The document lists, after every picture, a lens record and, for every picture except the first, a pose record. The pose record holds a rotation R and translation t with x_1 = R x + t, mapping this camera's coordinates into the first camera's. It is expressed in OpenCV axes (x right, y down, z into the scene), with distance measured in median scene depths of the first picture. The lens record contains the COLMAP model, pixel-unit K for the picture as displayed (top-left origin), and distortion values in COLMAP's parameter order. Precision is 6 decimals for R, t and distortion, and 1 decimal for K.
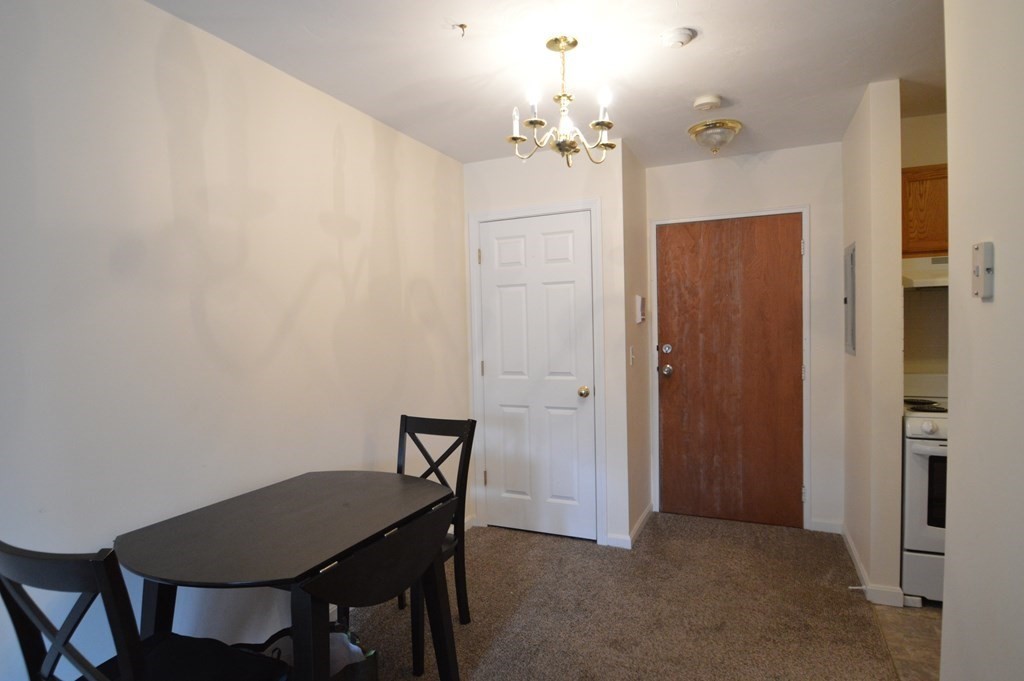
lens RADIAL K [[563.3, 0, 496.8], [0, 563.3, 341.8], [0, 0, 1]] dist [-0.017333, -0.009873]
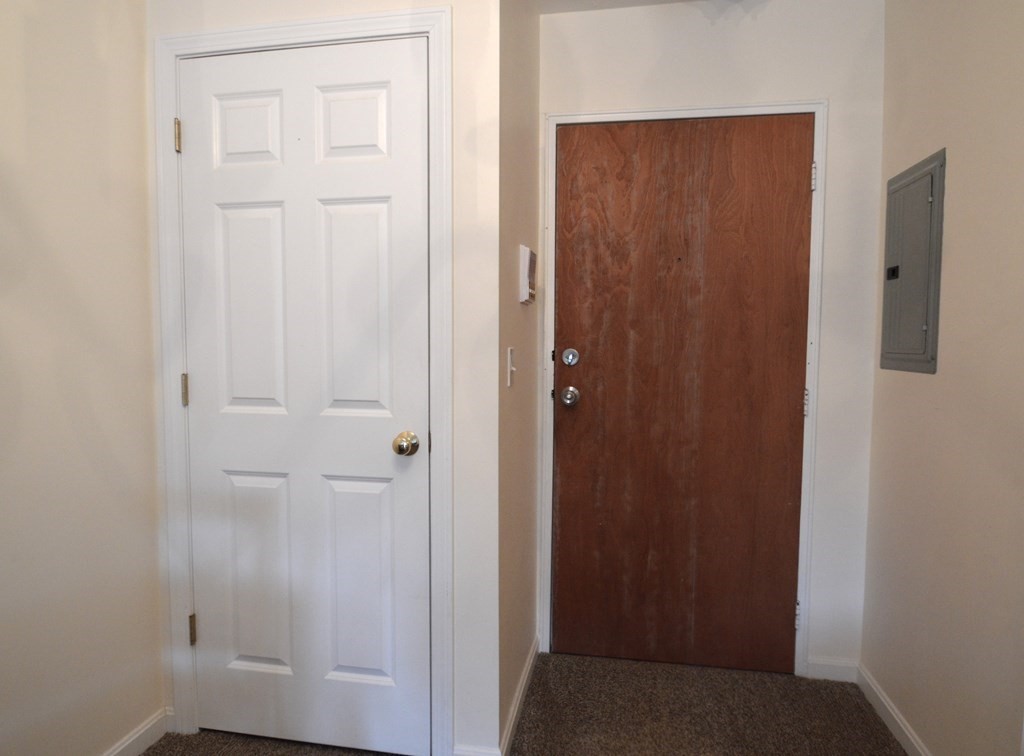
lens RADIAL K [[610.0, 0, 512.0], [0, 610.0, 378.0], [0, 0, 1]] dist [-0.004522, -0.000299]
pose [[0.965268, 0.013872, 0.260894, 0.099116], [-0.019924, 0.999590, 0.020568, 0.022439], [-0.260502, -0.025052, 0.965148, 0.464978]]
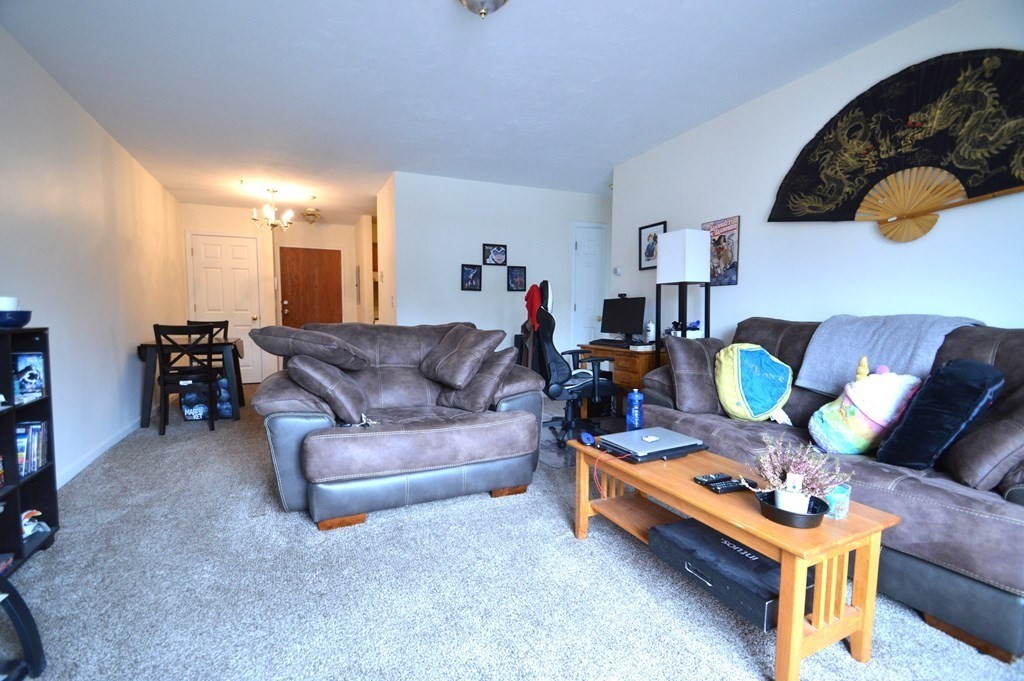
lens RADIAL K [[454.9, 0, 499.3], [0, 454.9, 343.5], [0, 0, 1]] dist [0.012240, -0.014471]
pose [[0.648966, -0.030897, 0.760190, -0.558780], [0.002599, 0.999259, 0.038396, 0.113594], [-0.760813, -0.022942, 0.648566, -0.877608]]
